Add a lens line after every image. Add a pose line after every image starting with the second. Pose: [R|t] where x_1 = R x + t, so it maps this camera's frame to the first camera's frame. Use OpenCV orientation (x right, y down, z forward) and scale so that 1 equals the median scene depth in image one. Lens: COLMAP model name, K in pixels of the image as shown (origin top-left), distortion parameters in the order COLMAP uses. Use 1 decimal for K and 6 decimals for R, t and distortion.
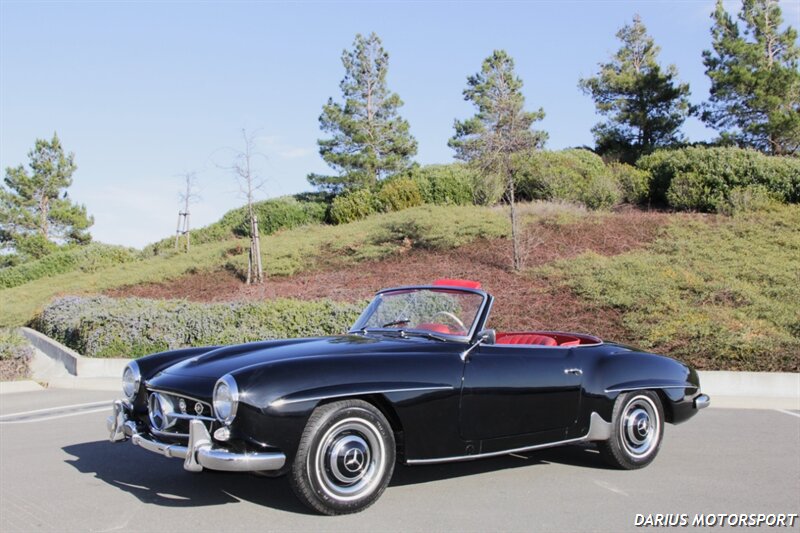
lens RADIAL K [[1025.9, 0, 360.0], [0, 1025.9, 294.7], [0, 0, 1]] dist [-0.082083, 0.422738]
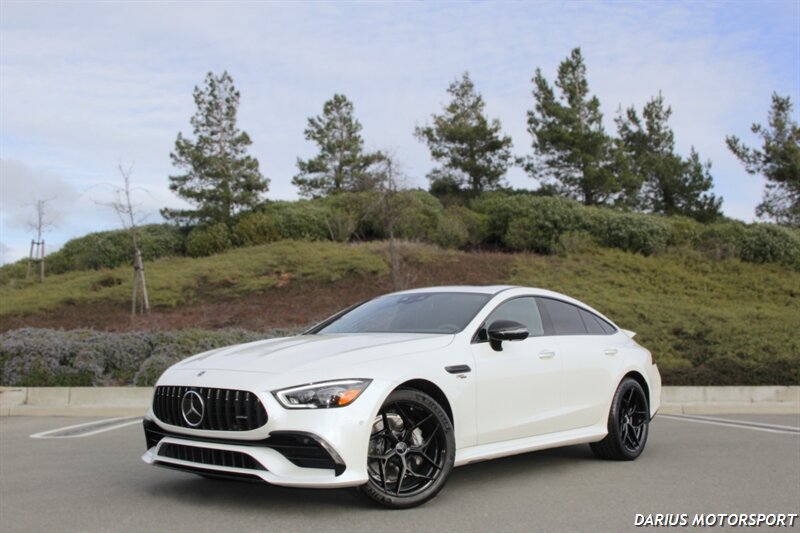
lens RADIAL K [[1141.7, 0, 402.7], [0, 1141.7, 283.6], [0, 0, 1]] dist [0.014410, 0.190222]
pose [[0.952340, 0.010169, 0.304870, -0.182867], [0.001370, 0.999292, -0.037611, 0.001639], [-0.305036, 0.036236, 0.951651, -0.159962]]
